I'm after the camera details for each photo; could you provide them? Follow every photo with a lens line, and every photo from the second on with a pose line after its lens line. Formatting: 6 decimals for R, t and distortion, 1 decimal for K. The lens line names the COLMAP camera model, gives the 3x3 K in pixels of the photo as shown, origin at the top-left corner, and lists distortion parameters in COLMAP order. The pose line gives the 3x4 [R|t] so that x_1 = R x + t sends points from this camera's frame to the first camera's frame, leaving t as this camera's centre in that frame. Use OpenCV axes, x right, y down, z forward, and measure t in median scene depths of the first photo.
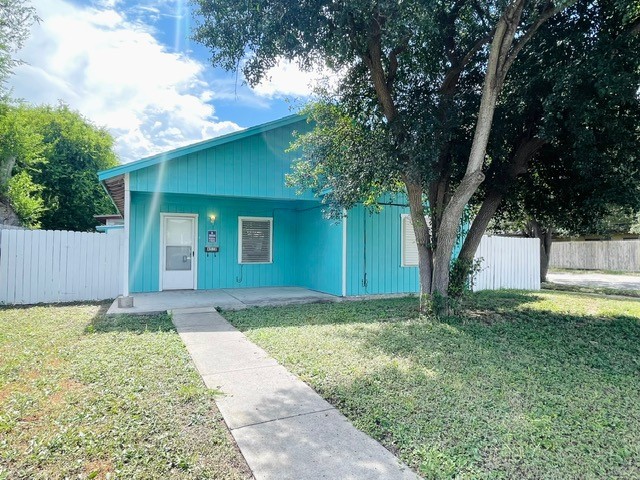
lens RADIAL K [[347.3, 0, 320.0], [0, 347.3, 240.0], [0, 0, 1]] dist [0.004497, 0.000972]
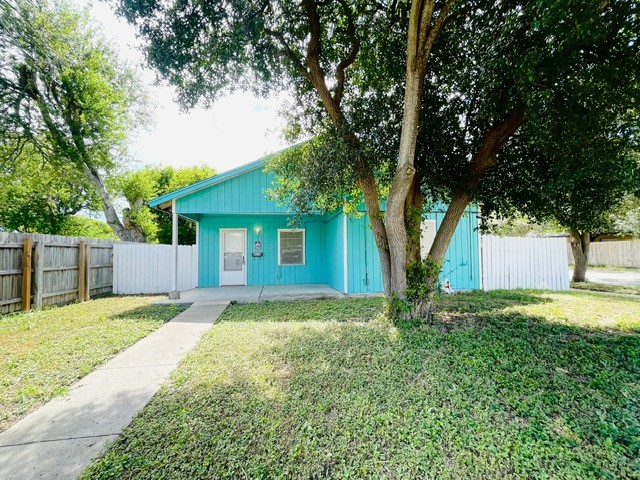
lens RADIAL K [[257.8, 0, 316.6], [0, 257.8, 243.0], [0, 0, 1]] dist [-0.000635, 0.000240]
pose [[0.963076, -0.029780, -0.267578, 0.178028], [0.025832, 0.999499, -0.018264, 0.006517], [0.267988, 0.010677, 0.963363, 0.125288]]
